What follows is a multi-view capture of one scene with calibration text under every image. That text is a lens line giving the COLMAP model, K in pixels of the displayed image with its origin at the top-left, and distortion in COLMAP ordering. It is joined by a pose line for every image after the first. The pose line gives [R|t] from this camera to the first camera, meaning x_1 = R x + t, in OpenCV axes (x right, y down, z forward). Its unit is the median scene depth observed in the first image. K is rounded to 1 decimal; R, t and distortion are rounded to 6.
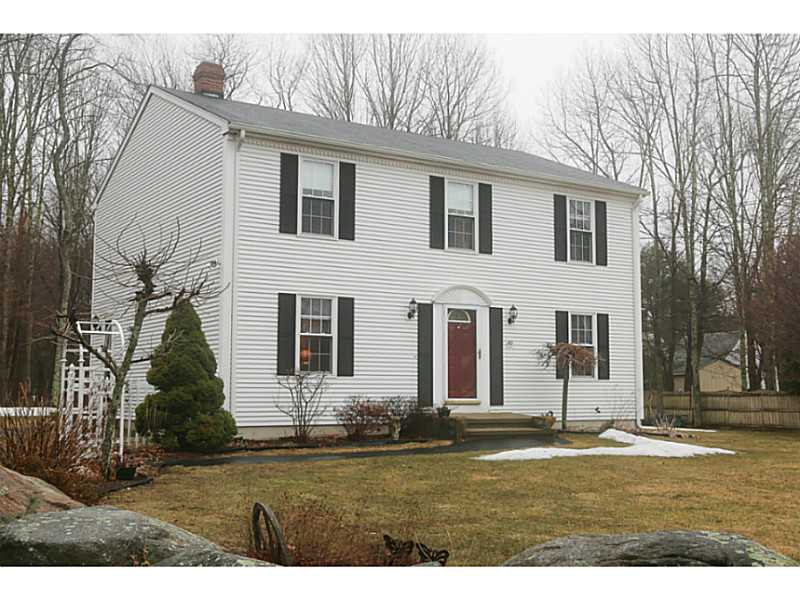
lens RADIAL K [[906.0, 0, 400.0], [0, 906.0, 300.0], [0, 0, 1]] dist [-0.002335, -0.010192]
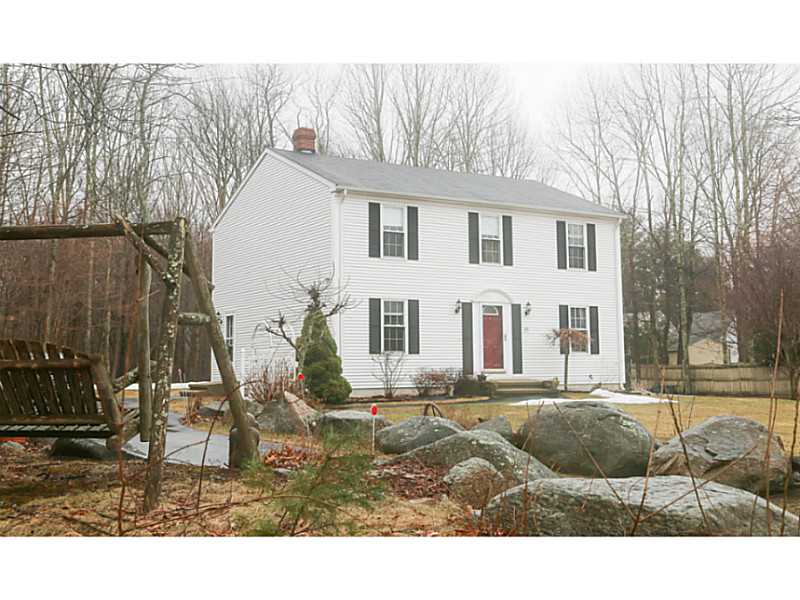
lens RADIAL K [[921.7, 0, 416.8], [0, 921.7, 270.9], [0, 0, 1]] dist [0.015427, 0.010725]
pose [[0.999880, -0.013937, 0.006722, -0.057519], [0.013995, 0.999865, -0.008582, -0.033109], [-0.006601, 0.008675, 0.999941, -0.432776]]
